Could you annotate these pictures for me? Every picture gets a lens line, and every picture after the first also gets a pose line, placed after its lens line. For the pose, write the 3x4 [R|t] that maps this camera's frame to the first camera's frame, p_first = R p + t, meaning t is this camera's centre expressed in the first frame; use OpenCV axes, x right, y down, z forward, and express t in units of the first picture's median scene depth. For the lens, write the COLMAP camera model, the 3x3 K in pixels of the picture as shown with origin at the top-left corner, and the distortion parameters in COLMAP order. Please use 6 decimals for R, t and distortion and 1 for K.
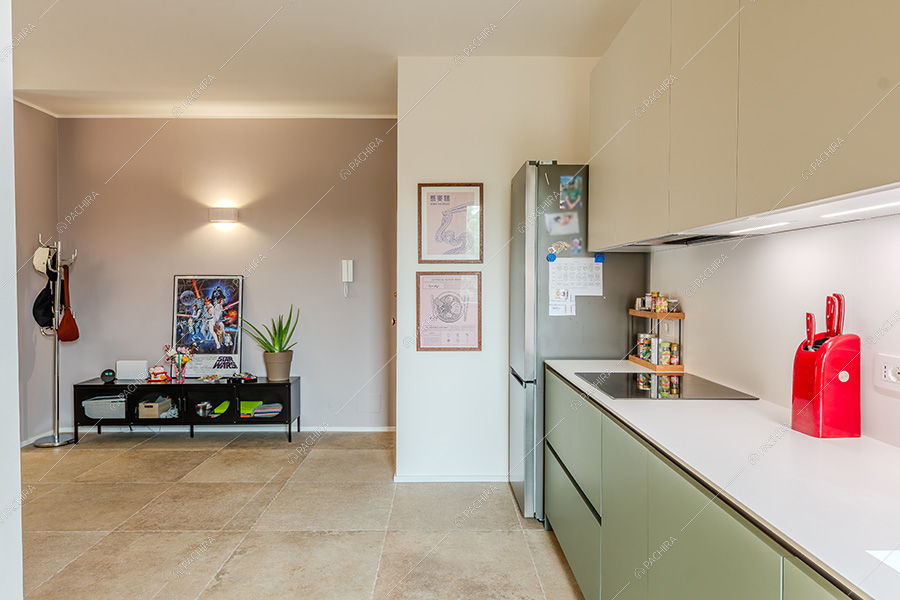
lens RADIAL K [[586.0, 0, 450.0], [0, 586.0, 300.0], [0, 0, 1]] dist [-0.002159, -0.000958]
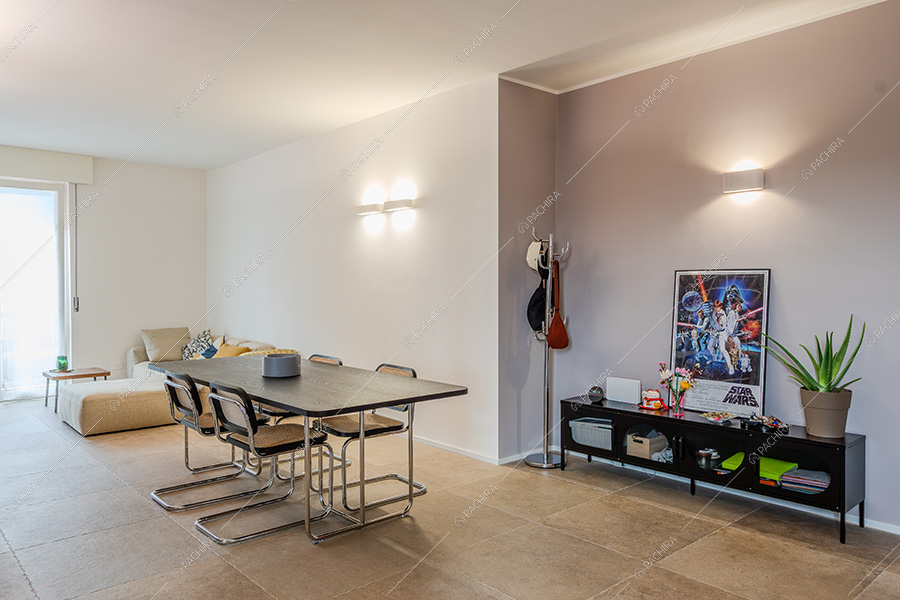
lens RADIAL K [[643.4, 0, 450.0], [0, 643.4, 300.0], [0, 0, 1]] dist [0.006810, 0.000894]
pose [[0.653686, 0.016302, -0.756591, -0.037572], [-0.014032, 0.999857, 0.009420, -0.008370], [0.756636, 0.004459, 0.653821, 0.253046]]
